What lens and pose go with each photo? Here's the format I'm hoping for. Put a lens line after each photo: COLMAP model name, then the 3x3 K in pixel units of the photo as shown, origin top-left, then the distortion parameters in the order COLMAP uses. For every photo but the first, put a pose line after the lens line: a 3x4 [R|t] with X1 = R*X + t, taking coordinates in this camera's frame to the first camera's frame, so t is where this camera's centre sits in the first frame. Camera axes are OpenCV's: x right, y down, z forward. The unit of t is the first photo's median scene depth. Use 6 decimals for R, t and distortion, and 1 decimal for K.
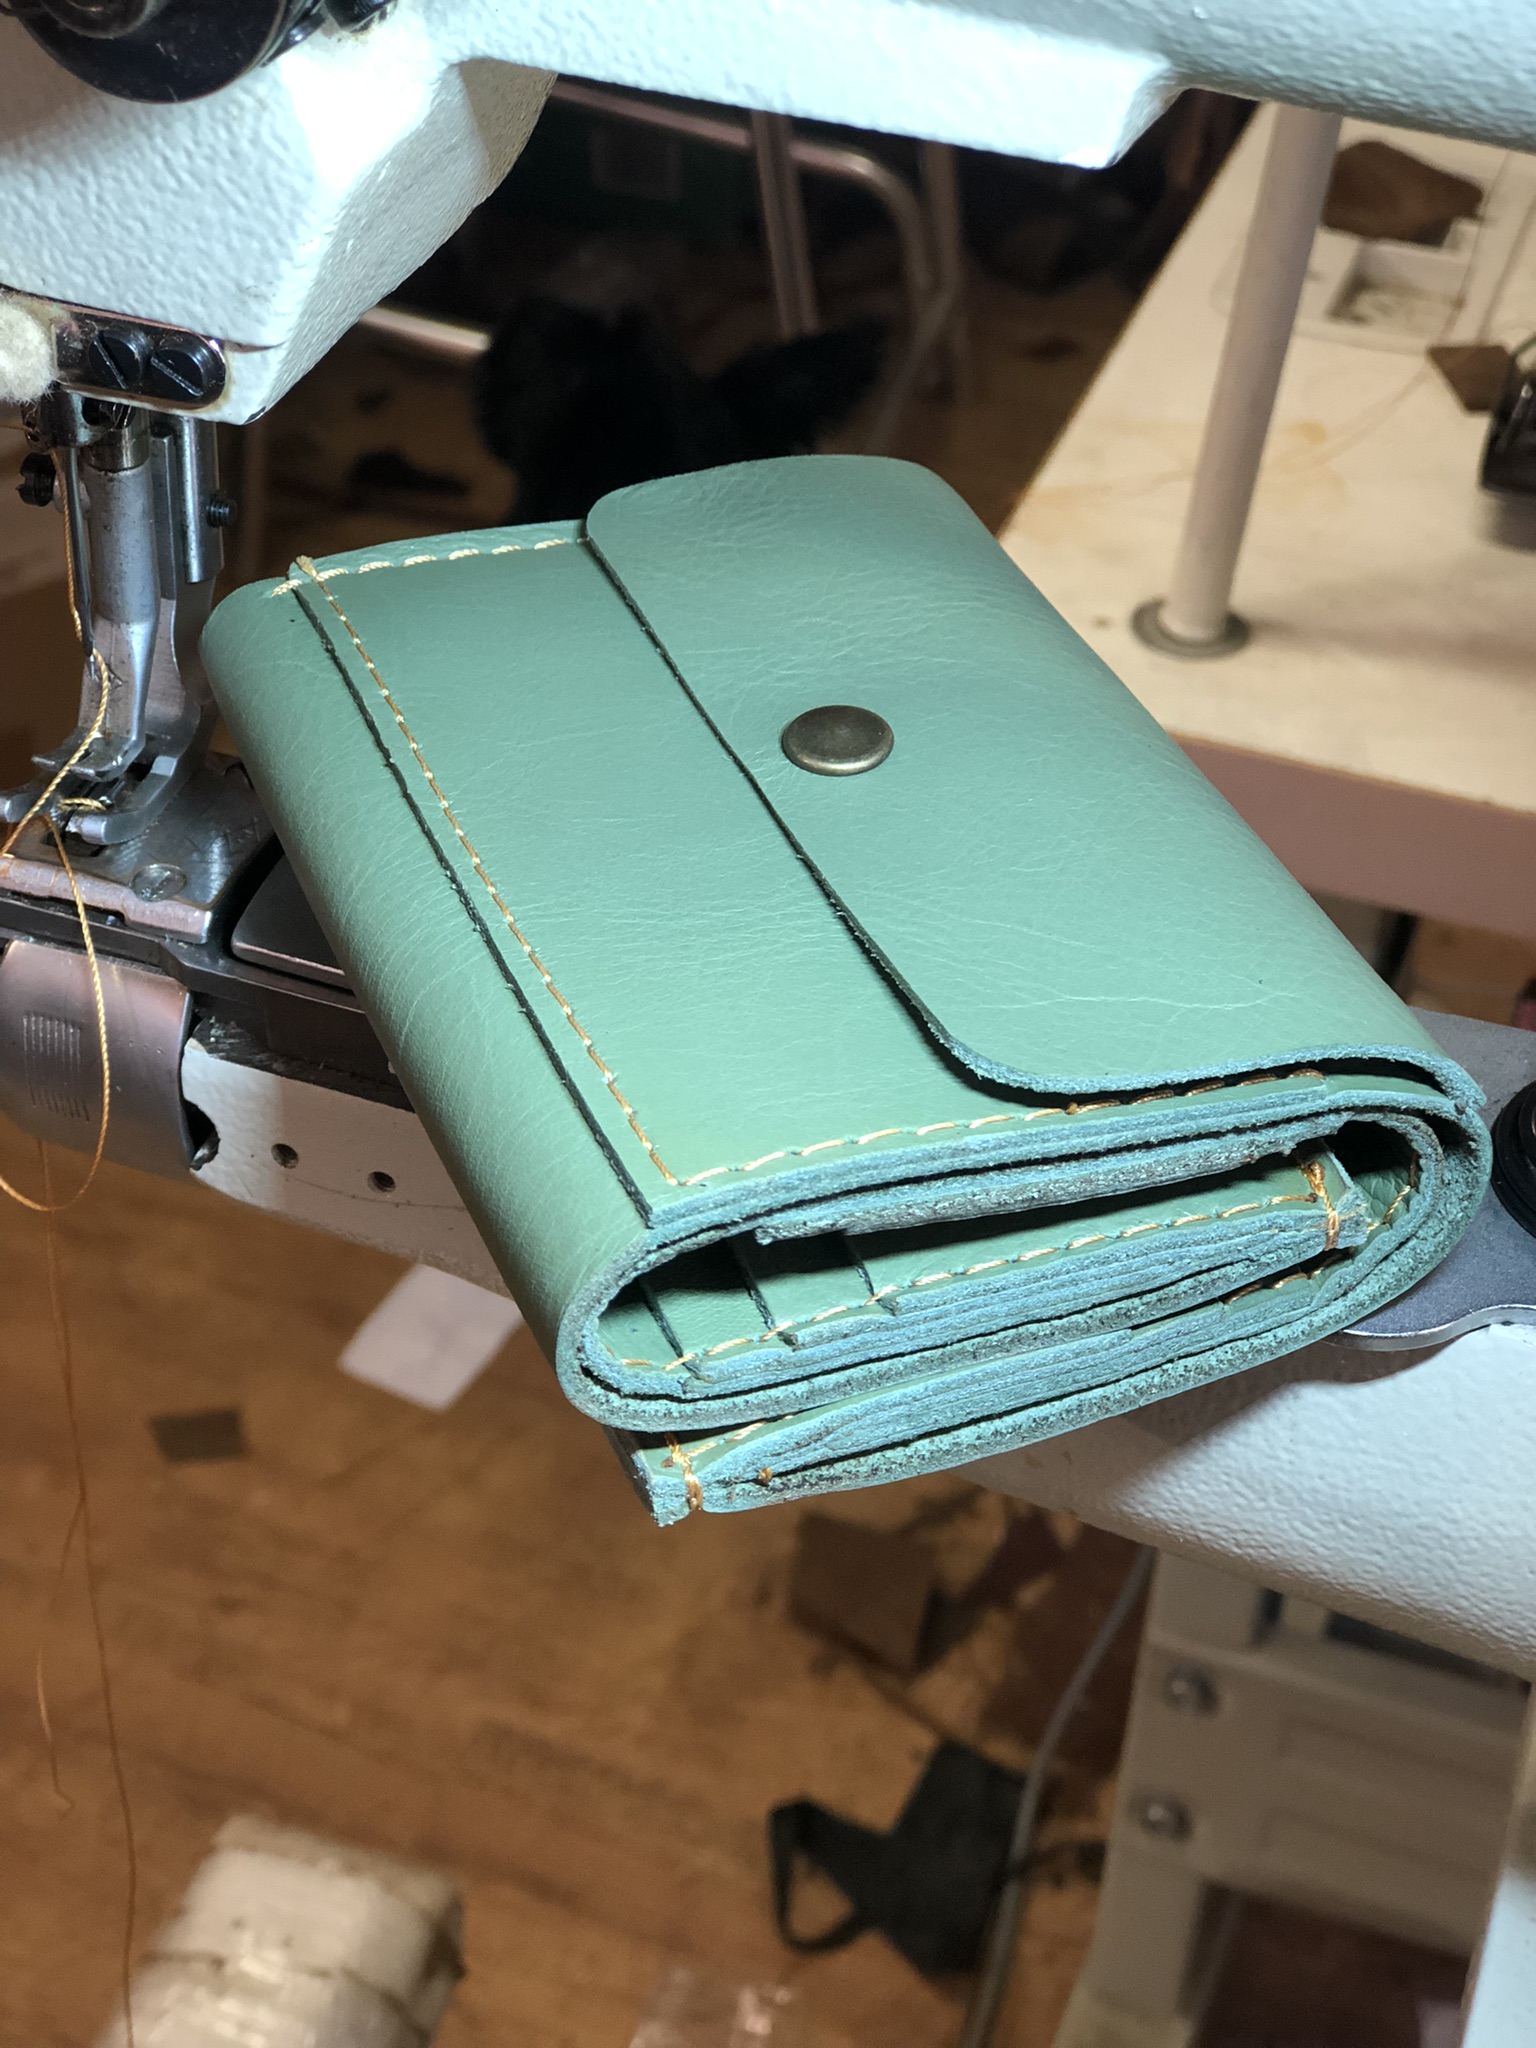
lens RADIAL K [[3587.1, 0, 656.5], [0, 3587.1, 1017.2], [0, 0, 1]] dist [0.087481, 0.000000]
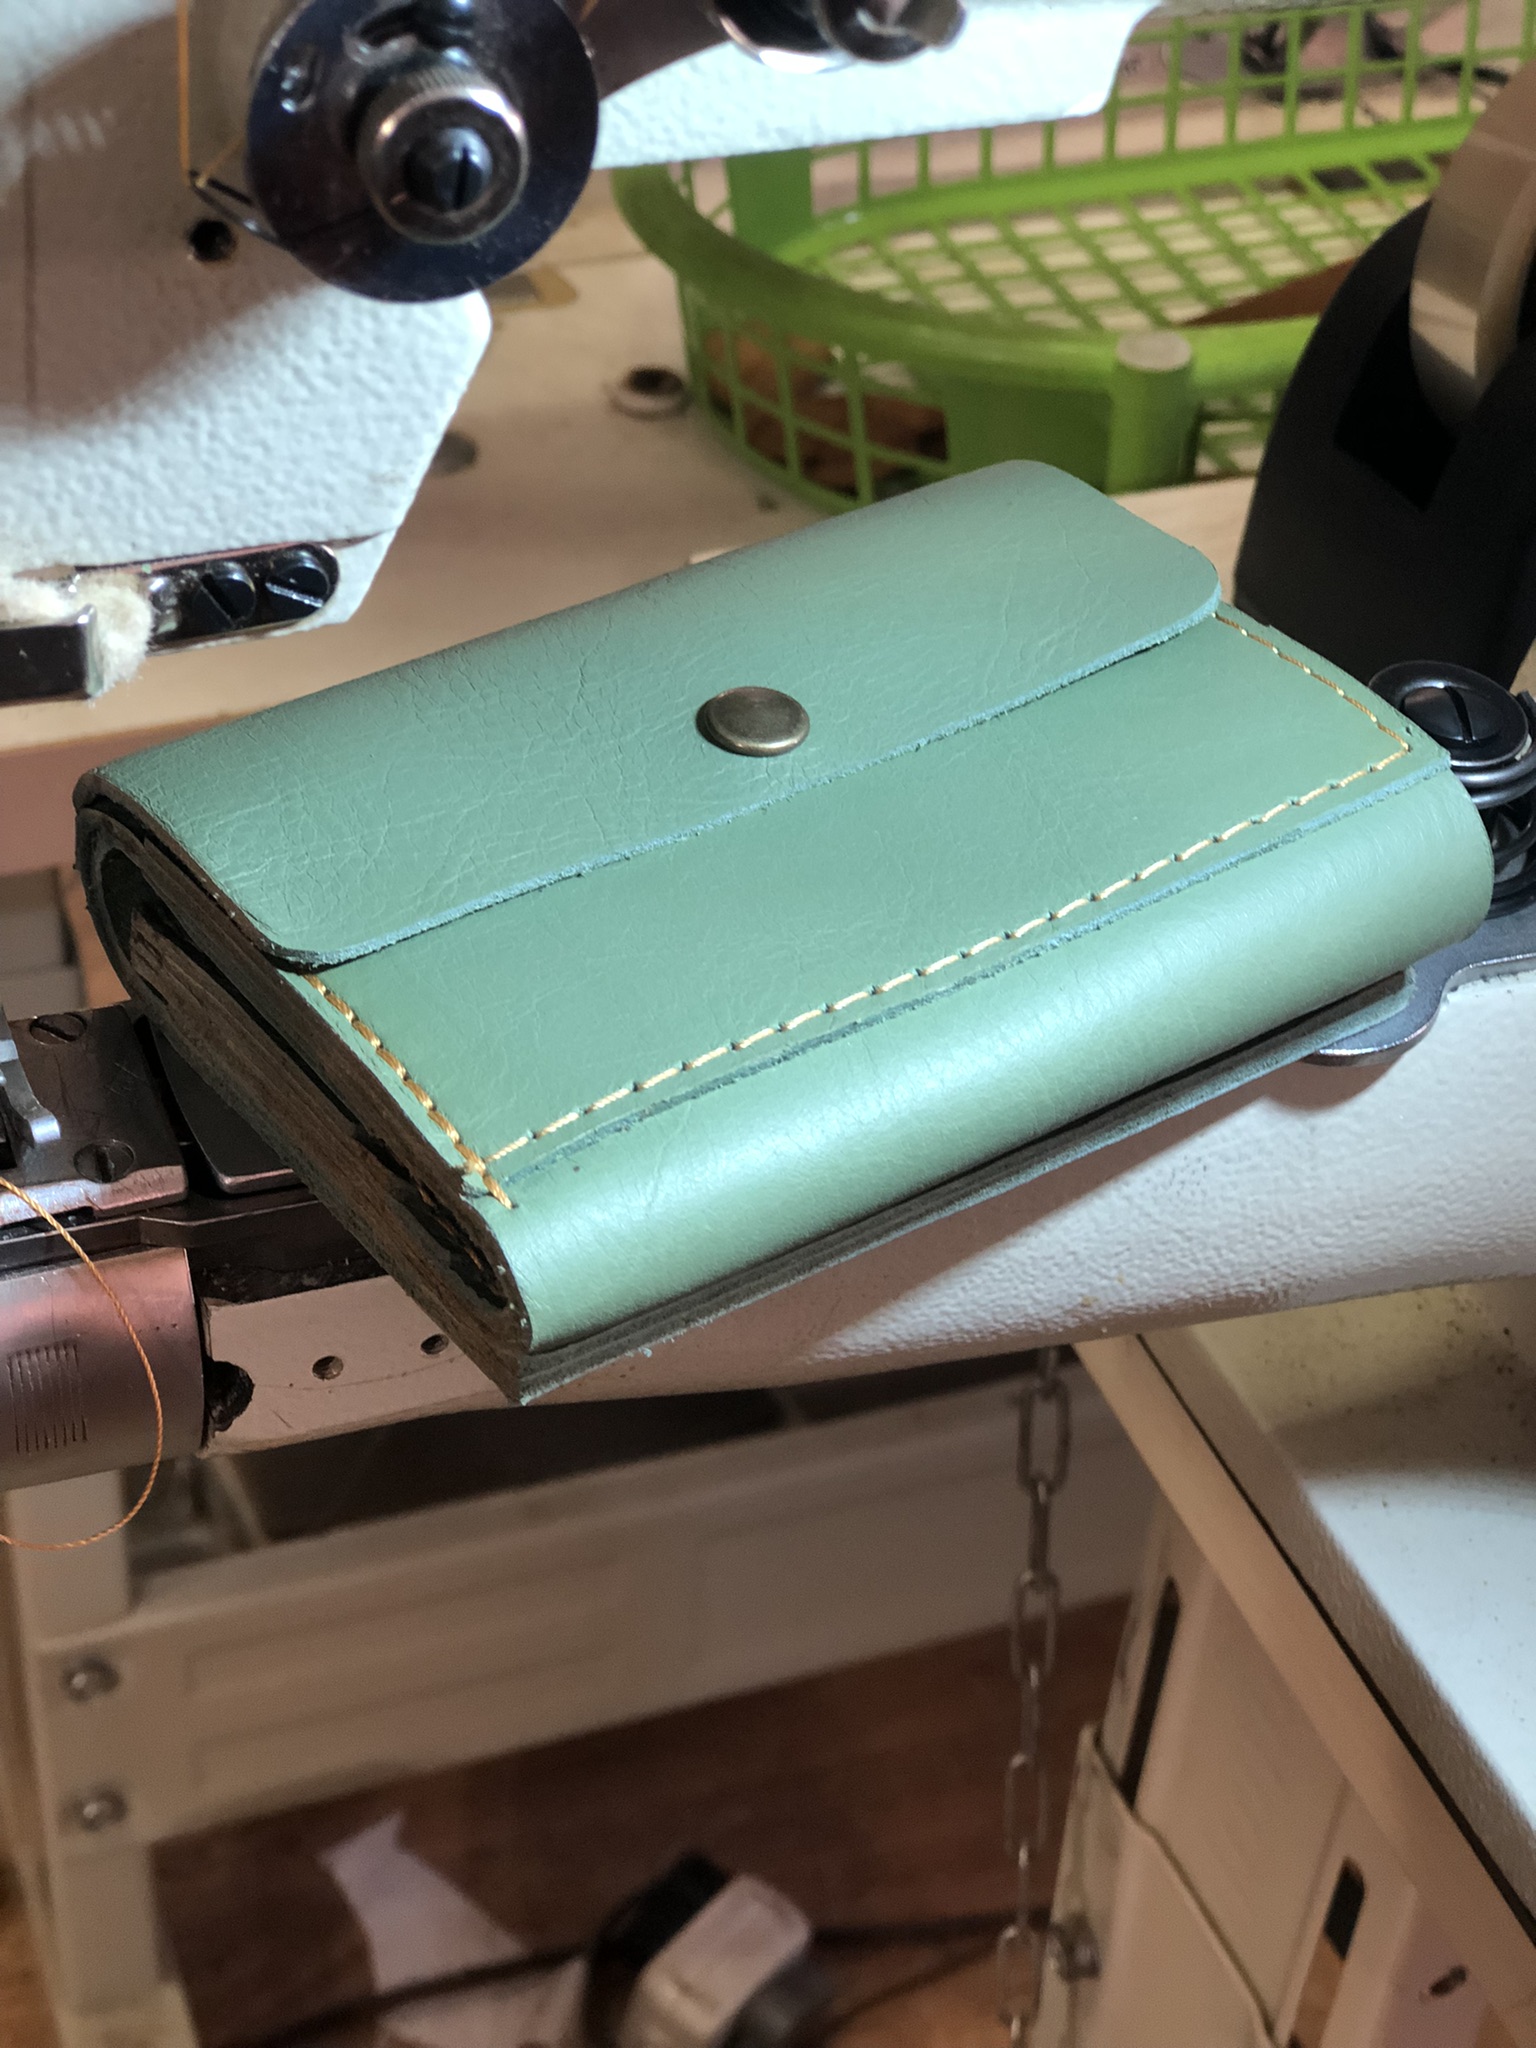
lens RADIAL K [[3587.1, 0, 760.4], [0, 3587.1, 1028.9], [0, 0, 1]] dist [0.087481, 0.000000]
pose [[0.748279, -0.392809, 0.534585, -0.603039], [0.379305, 0.914463, 0.141012, -0.164816], [-0.544249, 0.097254, 0.833268, 0.169385]]
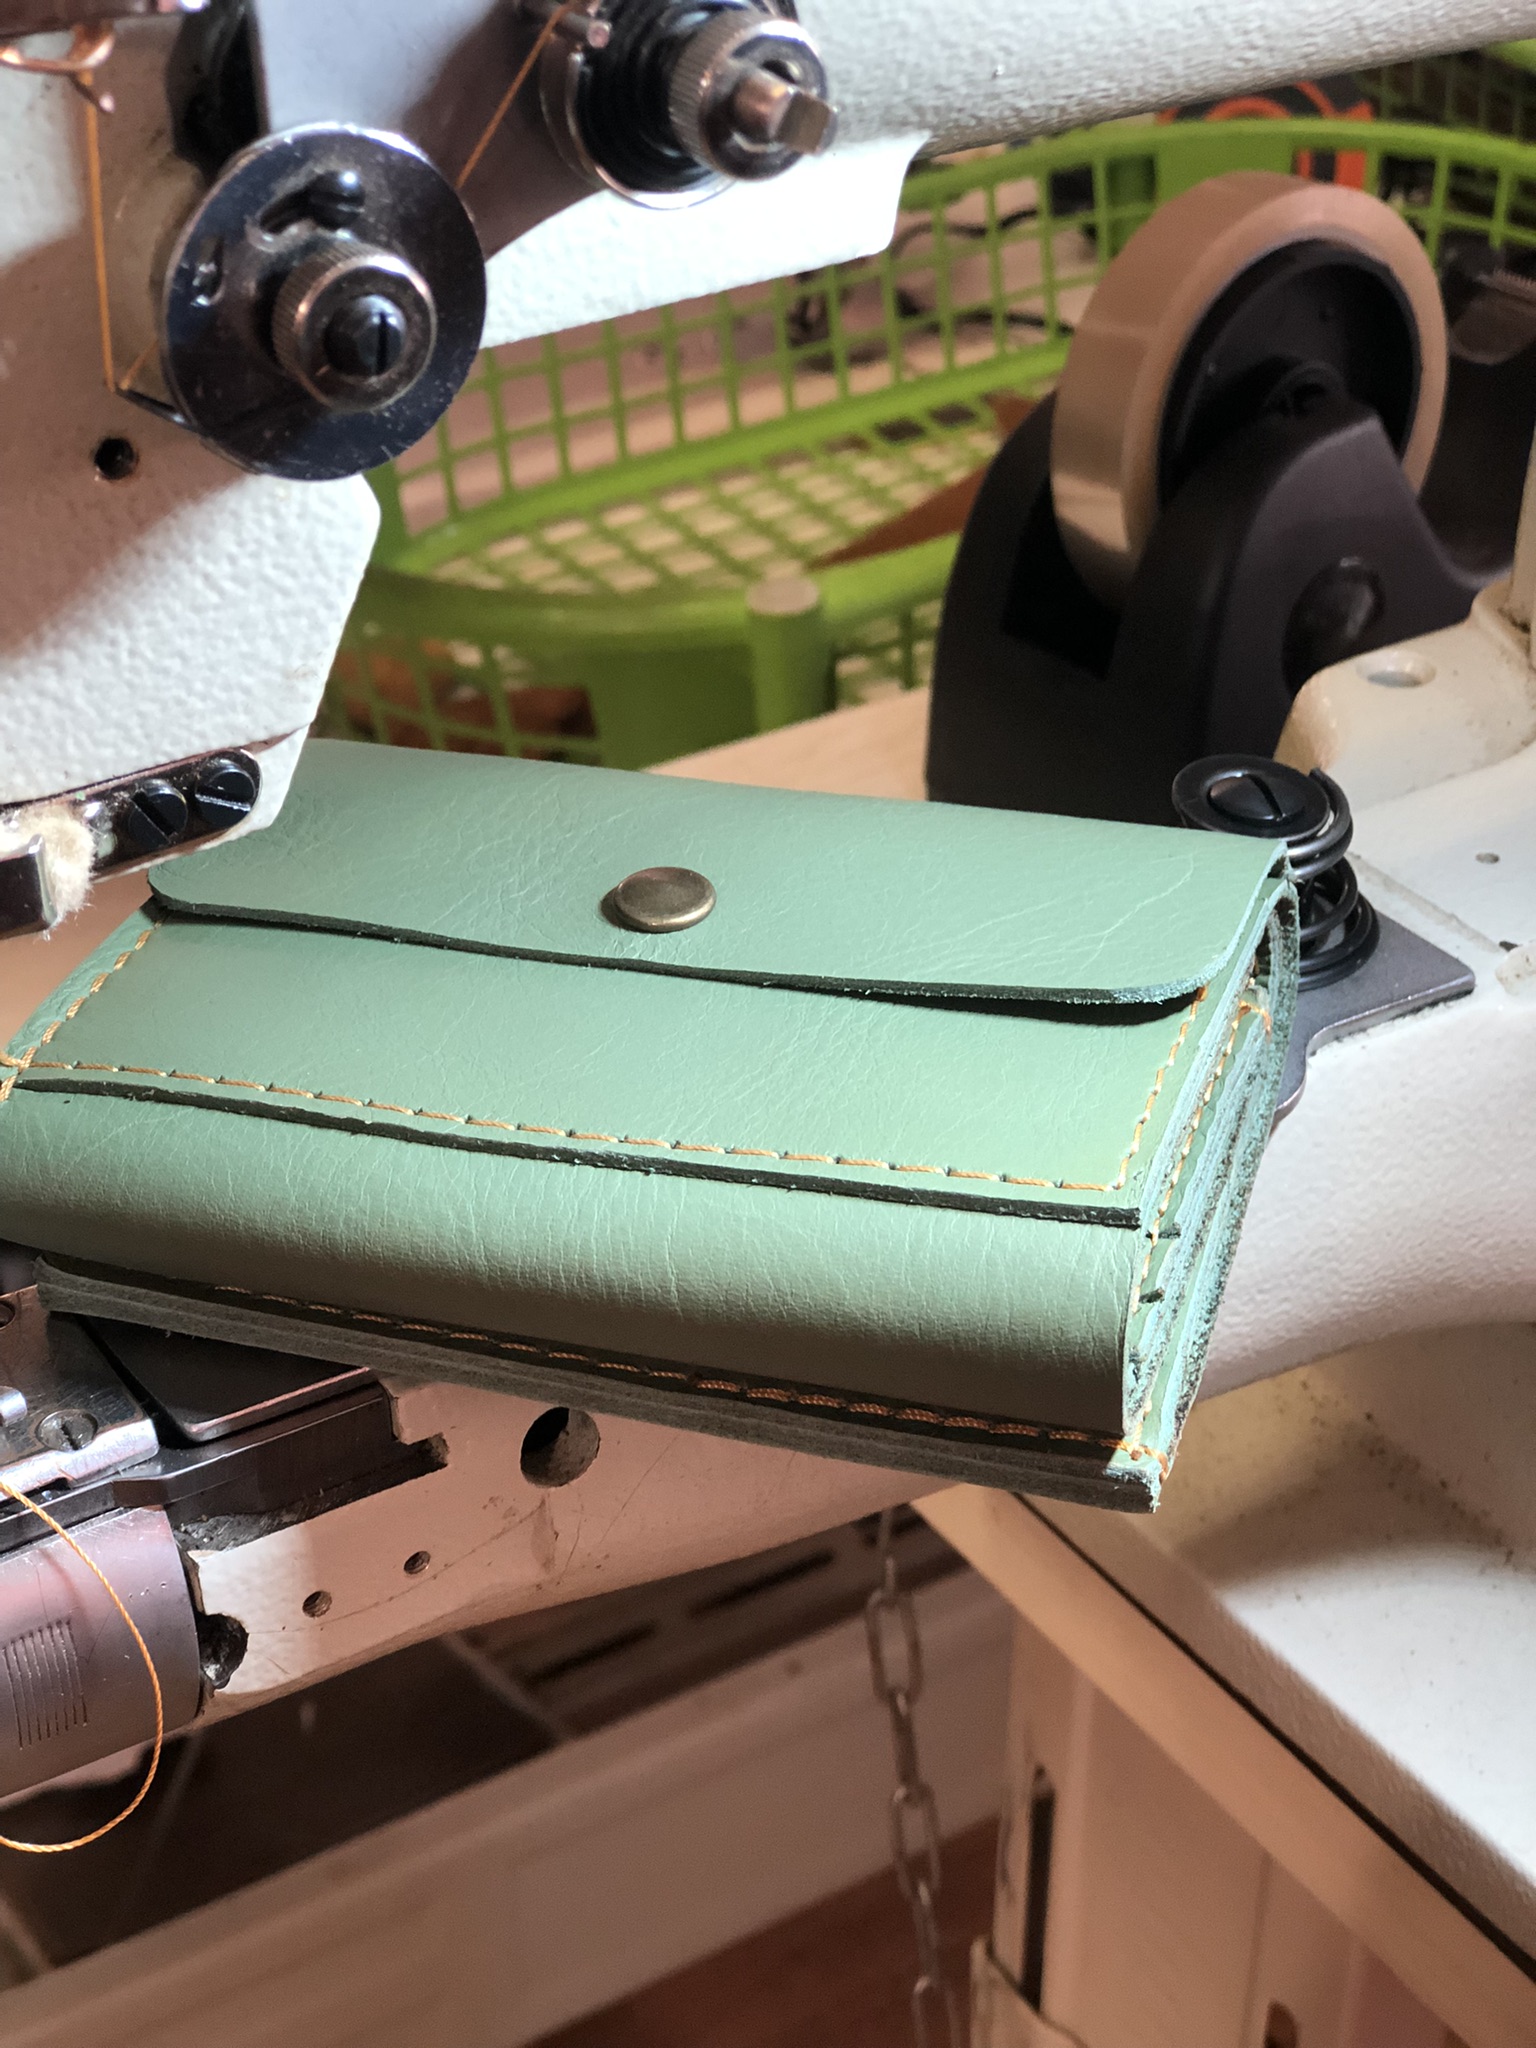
lens RADIAL K [[3587.1, 0, 760.9], [0, 3587.1, 1023.9], [0, 0, 1]] dist [0.087481, 0.000000]
pose [[0.605117, -0.451863, 0.655479, -0.714499], [0.519497, 0.847997, 0.104995, -0.158268], [-0.603287, 0.276985, 0.747879, 0.226726]]
